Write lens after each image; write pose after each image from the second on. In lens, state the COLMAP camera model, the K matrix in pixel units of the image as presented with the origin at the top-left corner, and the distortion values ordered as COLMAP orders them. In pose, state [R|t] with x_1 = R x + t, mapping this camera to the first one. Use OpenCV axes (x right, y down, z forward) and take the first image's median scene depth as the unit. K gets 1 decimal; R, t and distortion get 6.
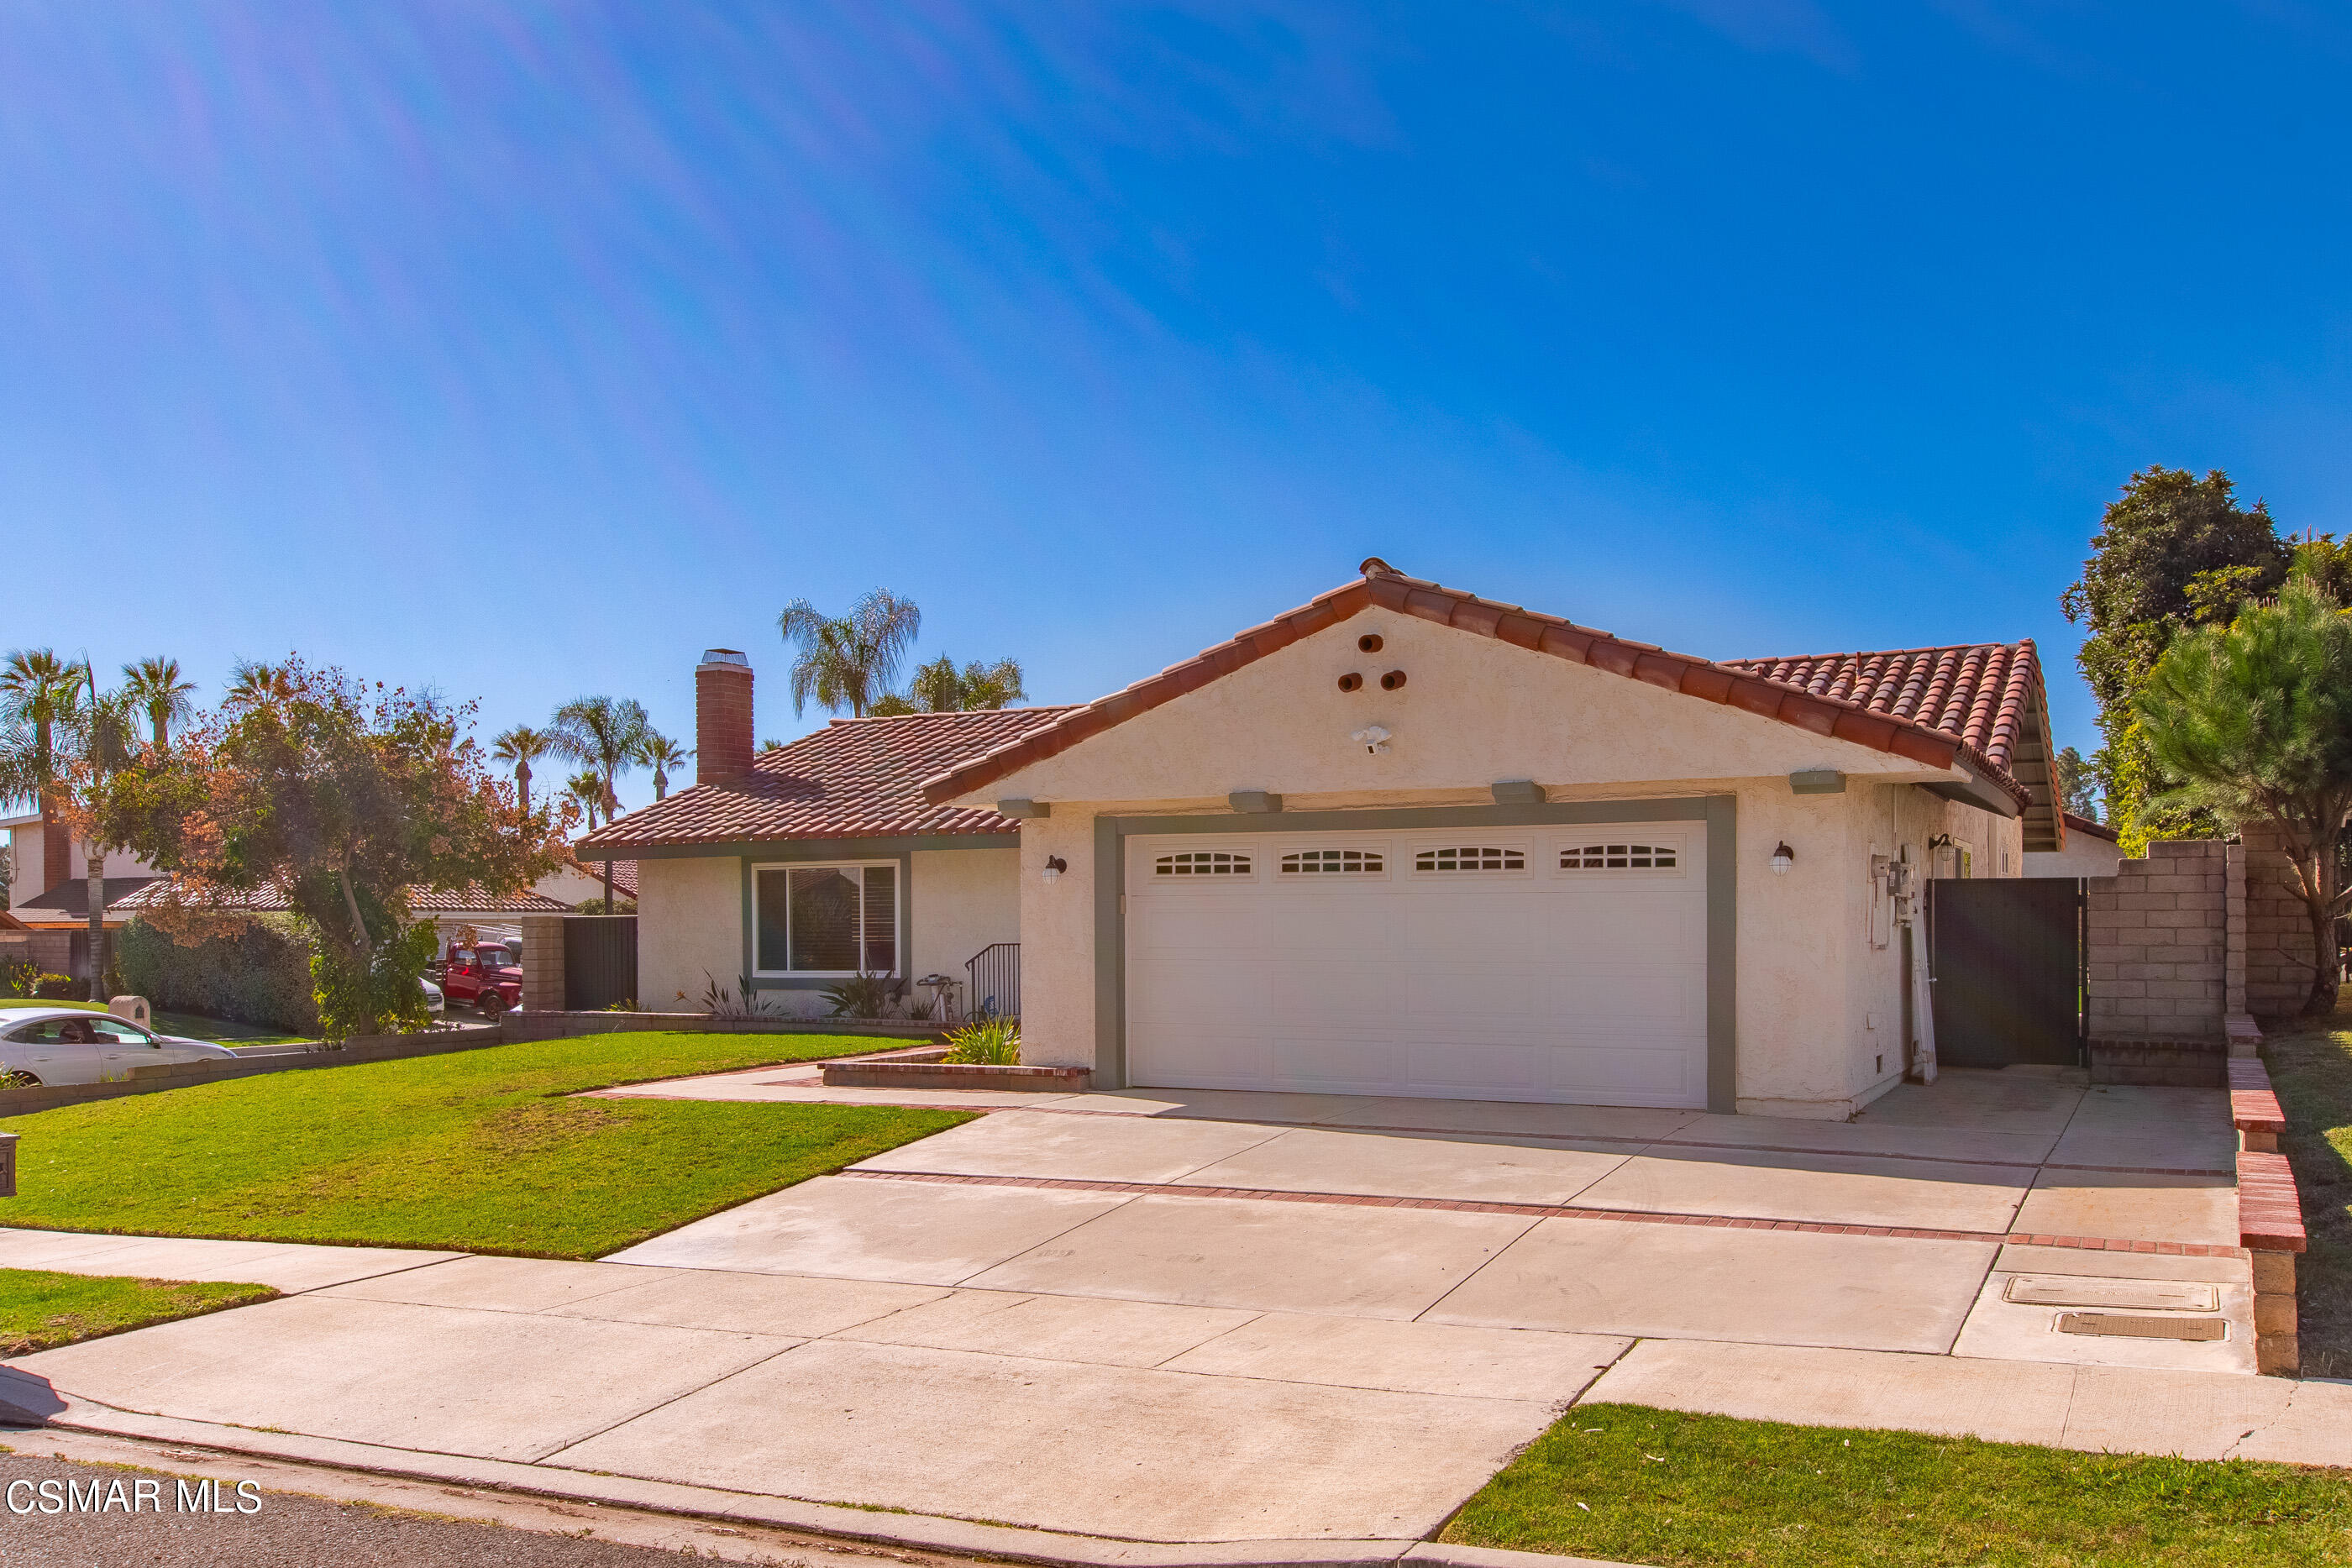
lens RADIAL K [[1956.2, 0, 1159.0], [0, 1956.2, 937.8], [0, 0, 1]] dist [-0.006307, -0.003200]
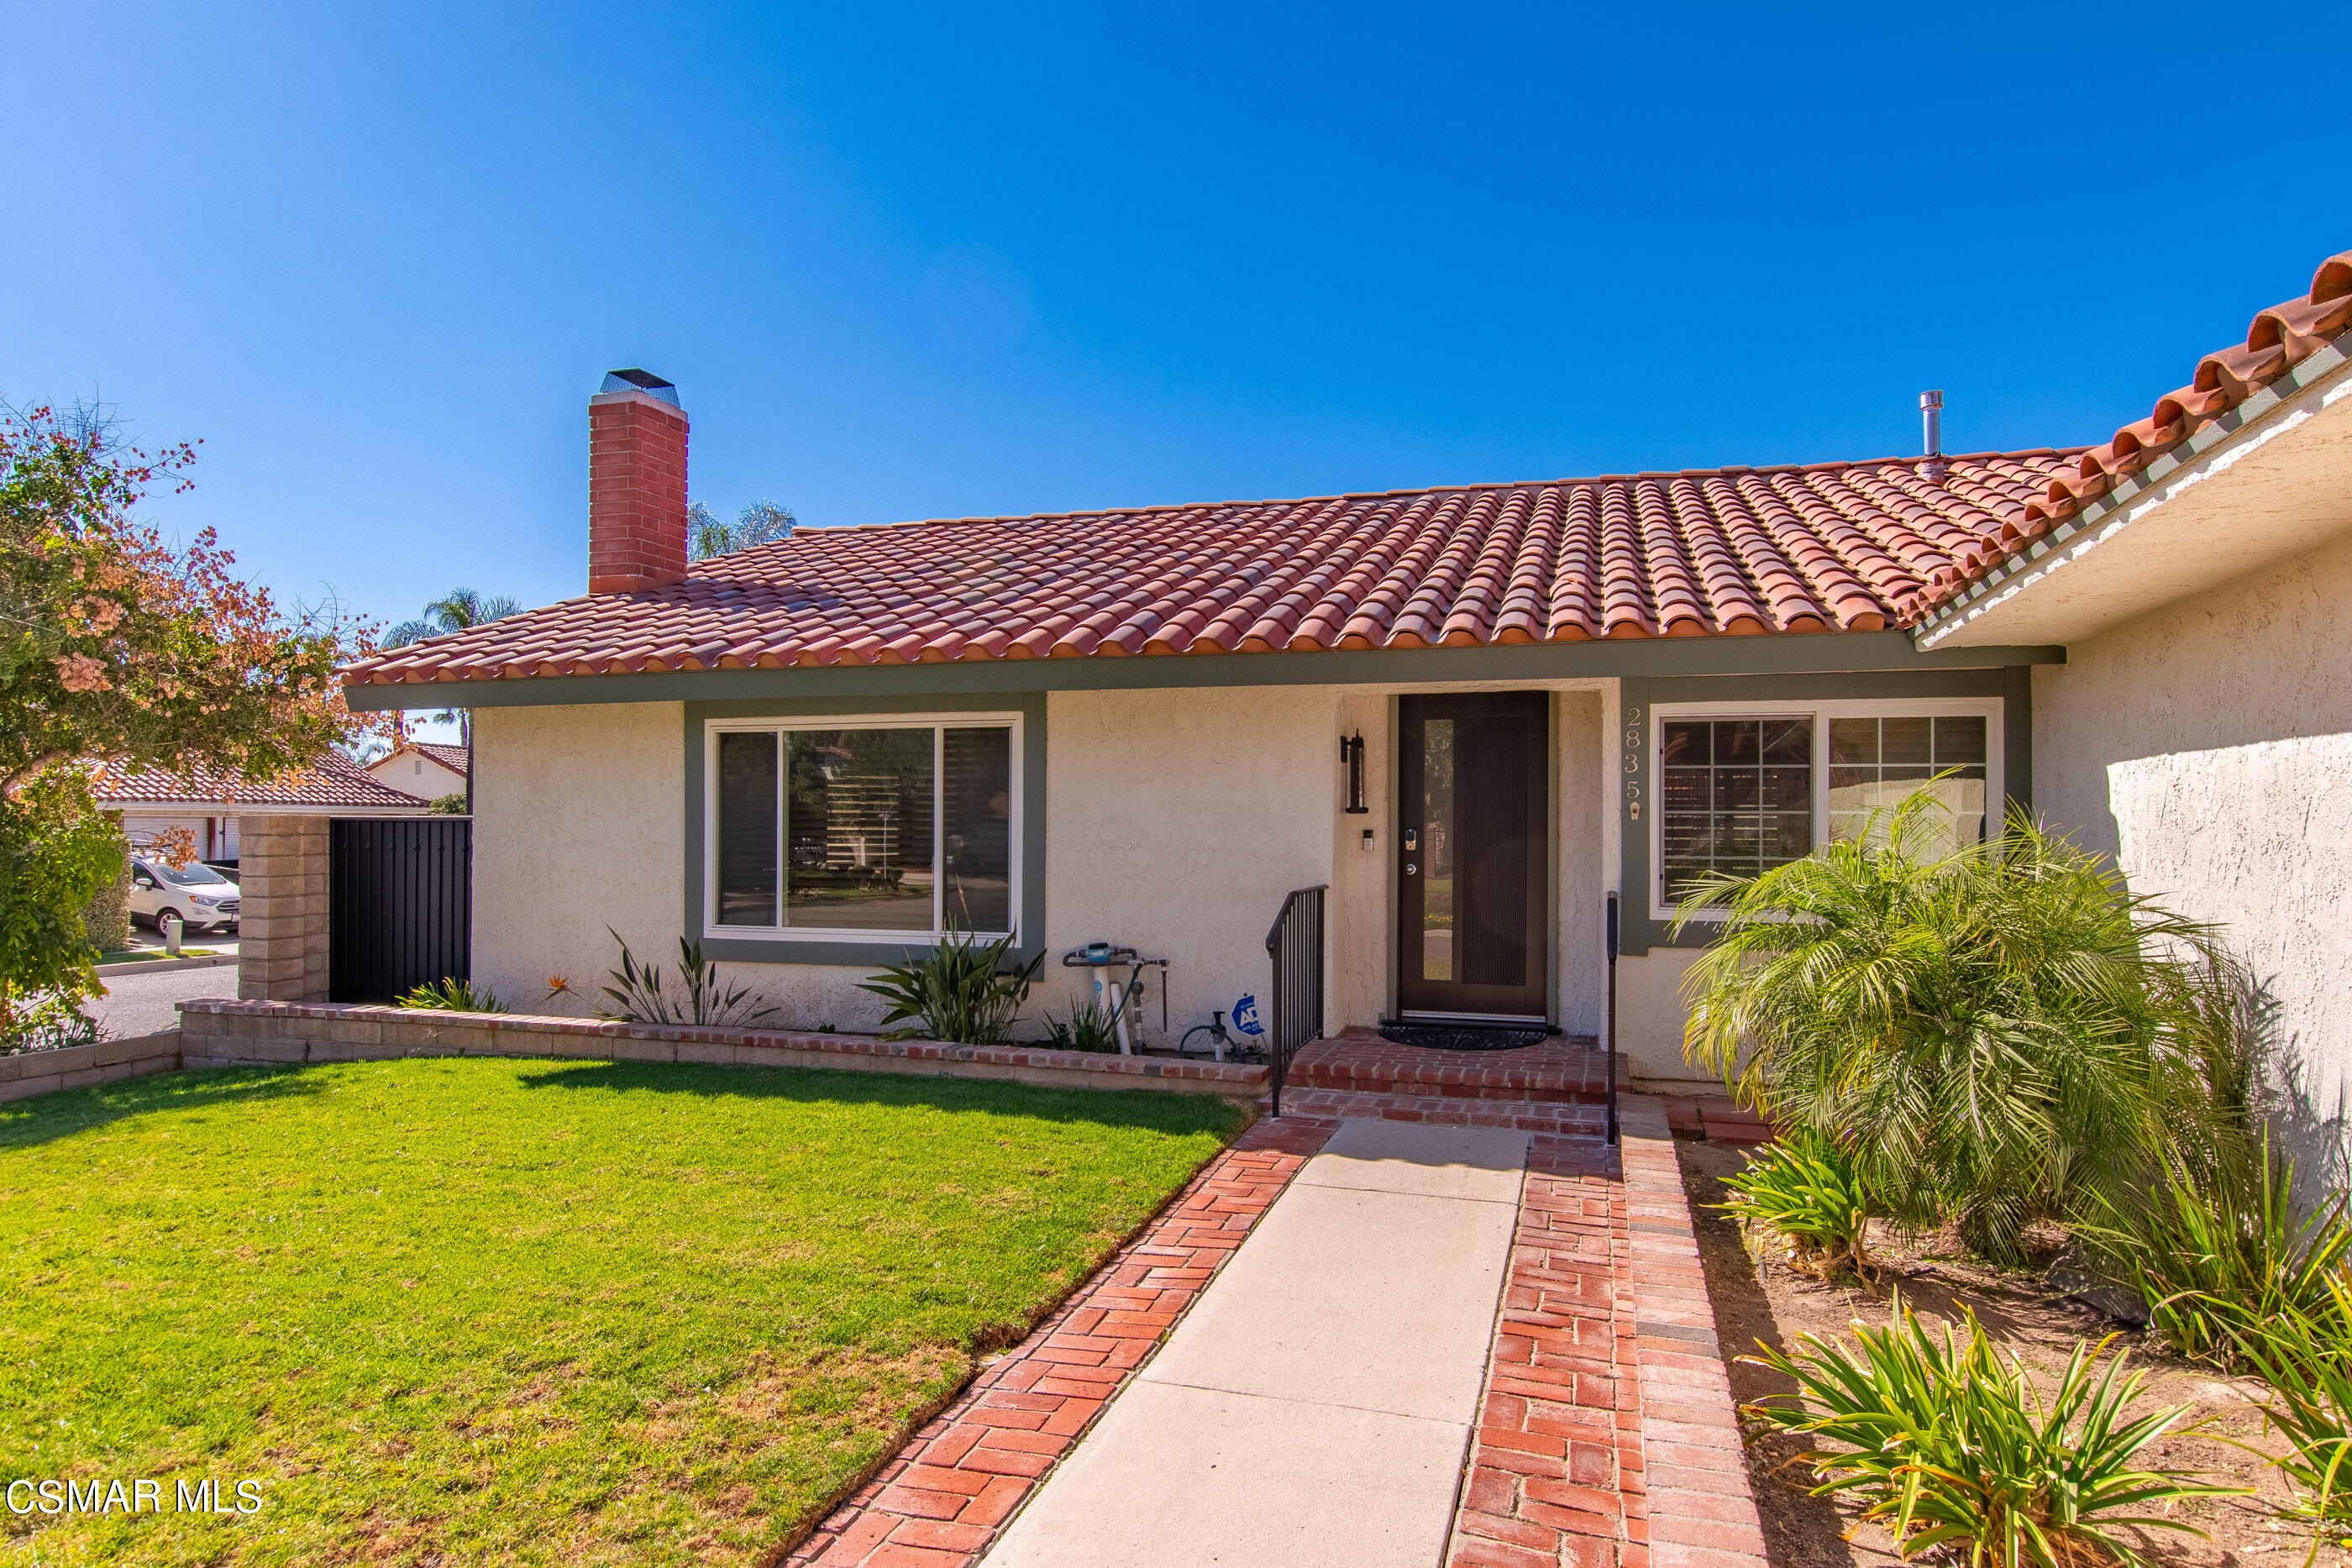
lens RADIAL K [[1398.4, 0, 1166.2], [0, 1398.4, 832.9], [0, 0, 1]] dist [-0.003937, -0.000458]
pose [[0.984463, 0.012124, 0.175175, -0.232562], [-0.011863, 0.999926, -0.002542, -0.012500], [-0.175193, 0.000424, 0.984534, 0.935184]]
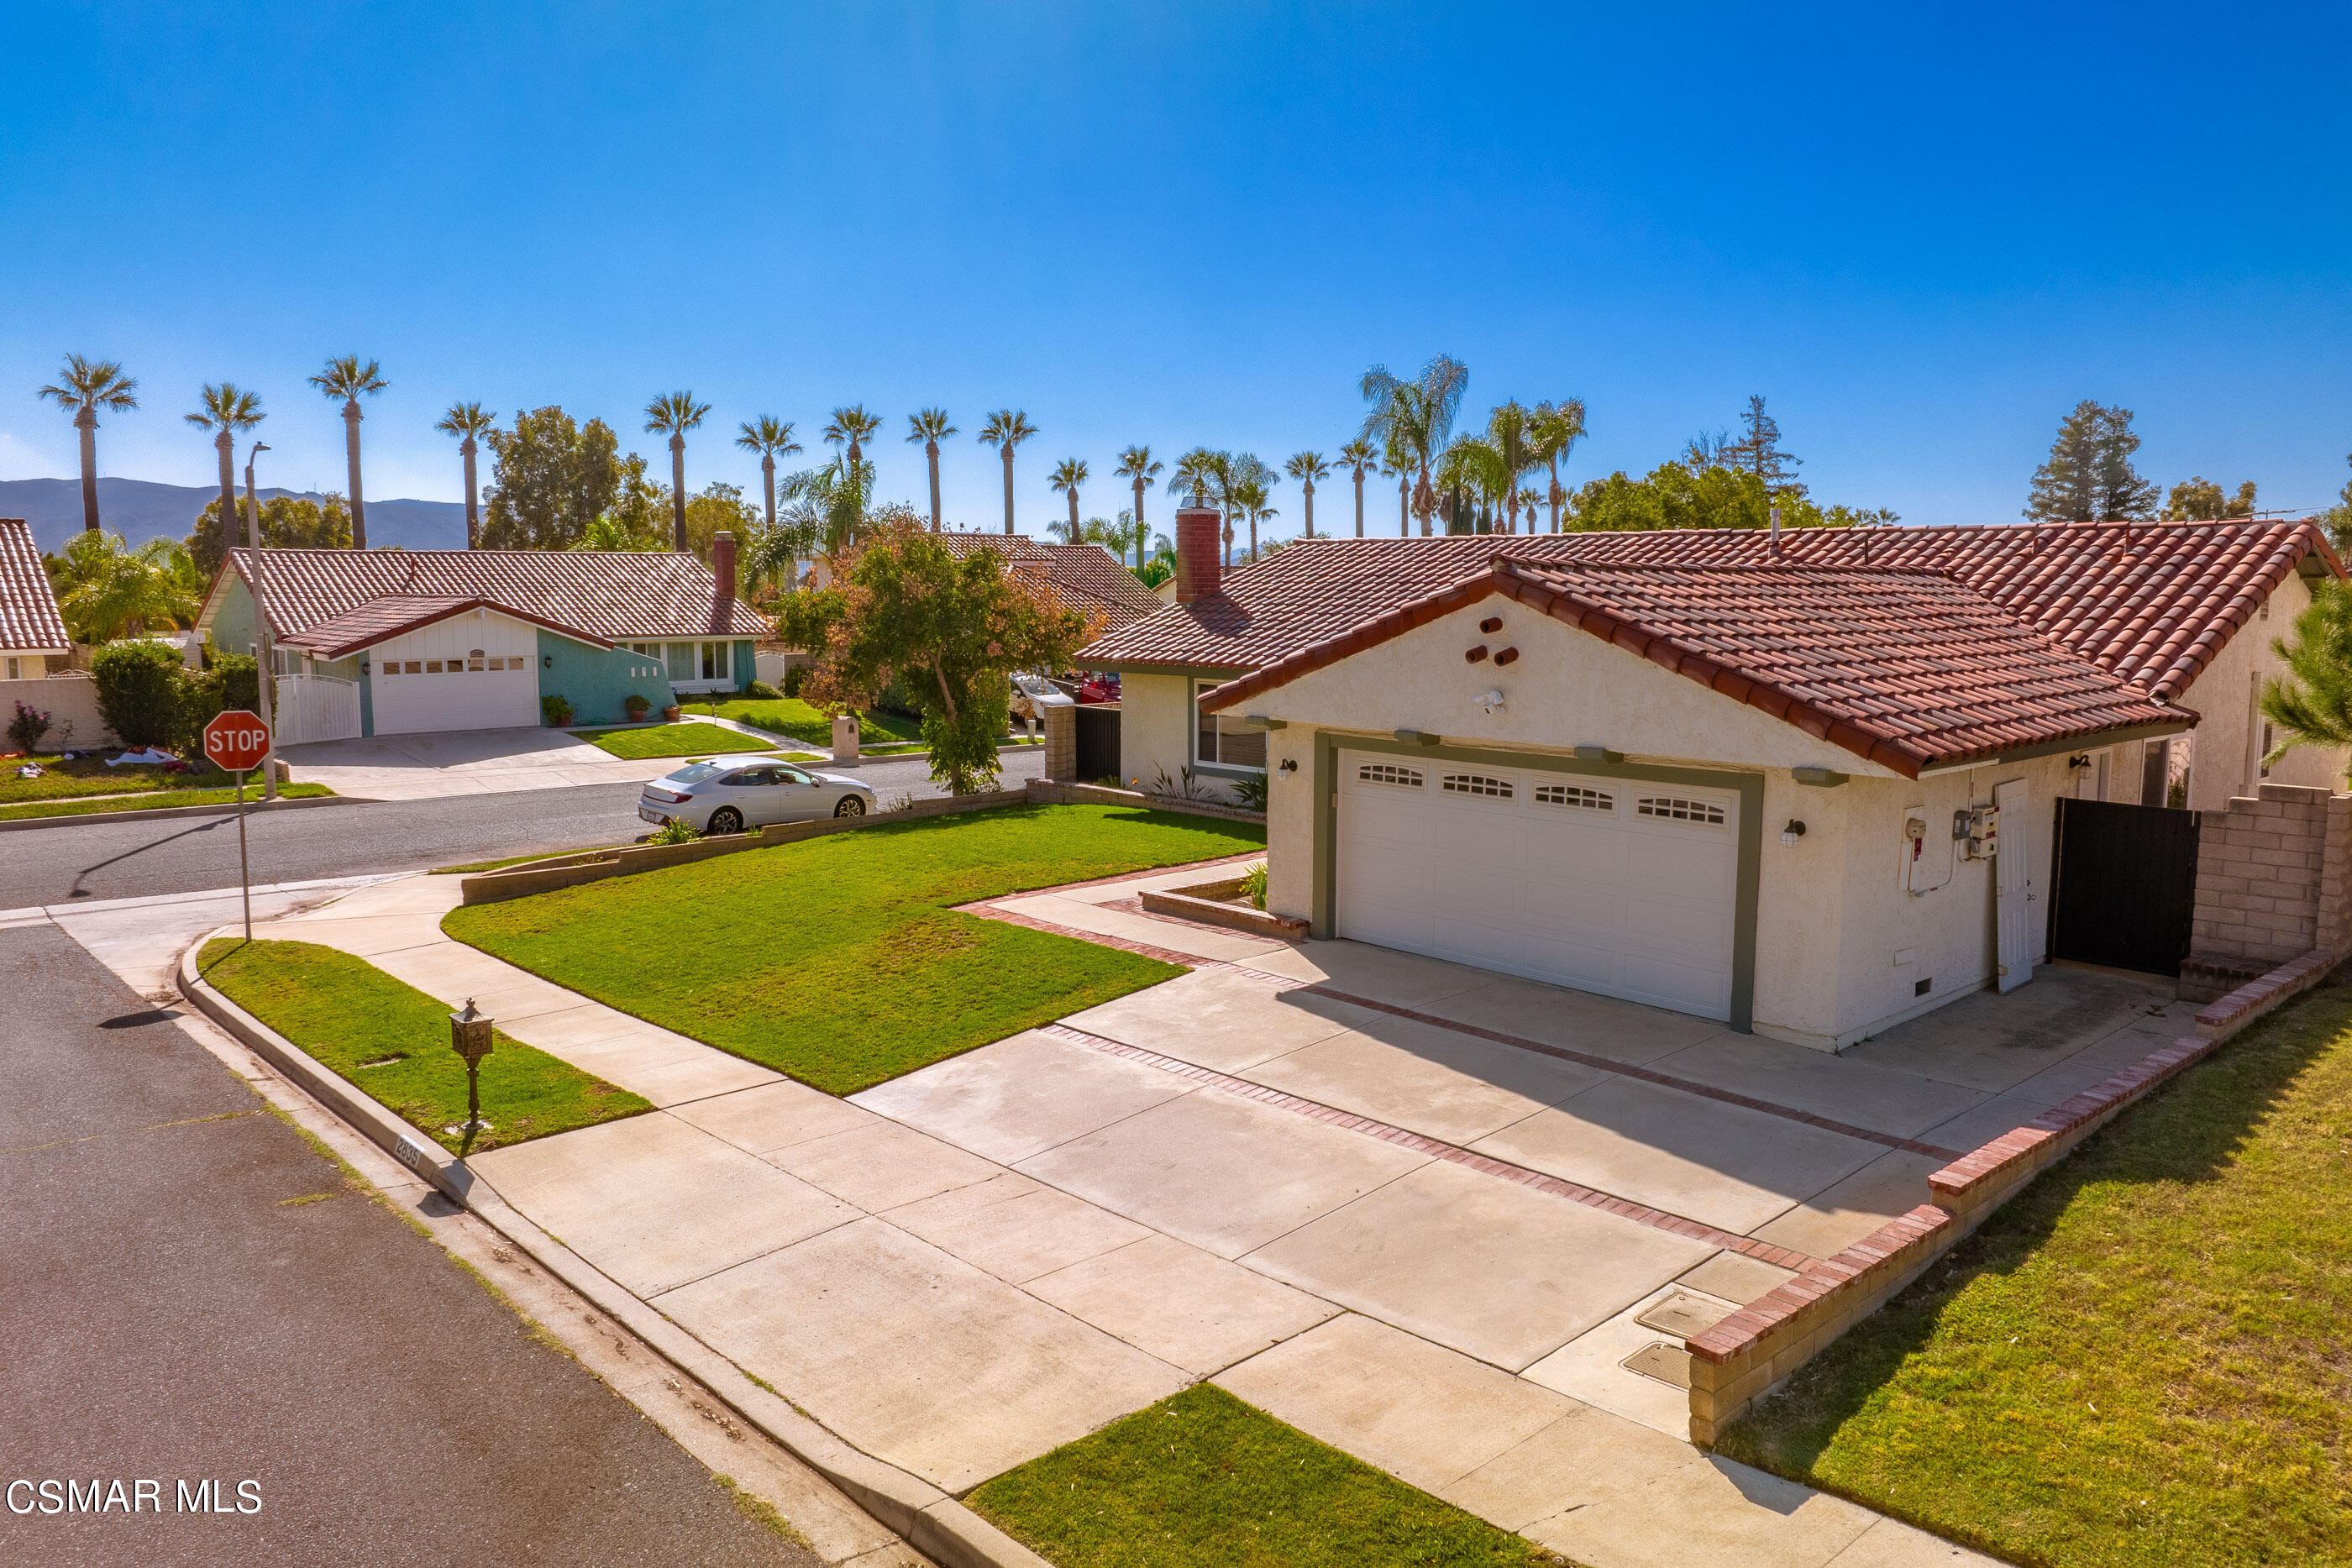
lens RADIAL K [[1654.8, 0, 1176.0], [0, 1654.8, 784.0], [0, 0, 1]] dist [-0.040399, -0.002996]
pose [[0.935179, 0.049184, -0.350743, 0.259303], [-0.006414, 0.992500, 0.122076, -0.156089], [0.354116, -0.111914, 0.928481, -0.053505]]
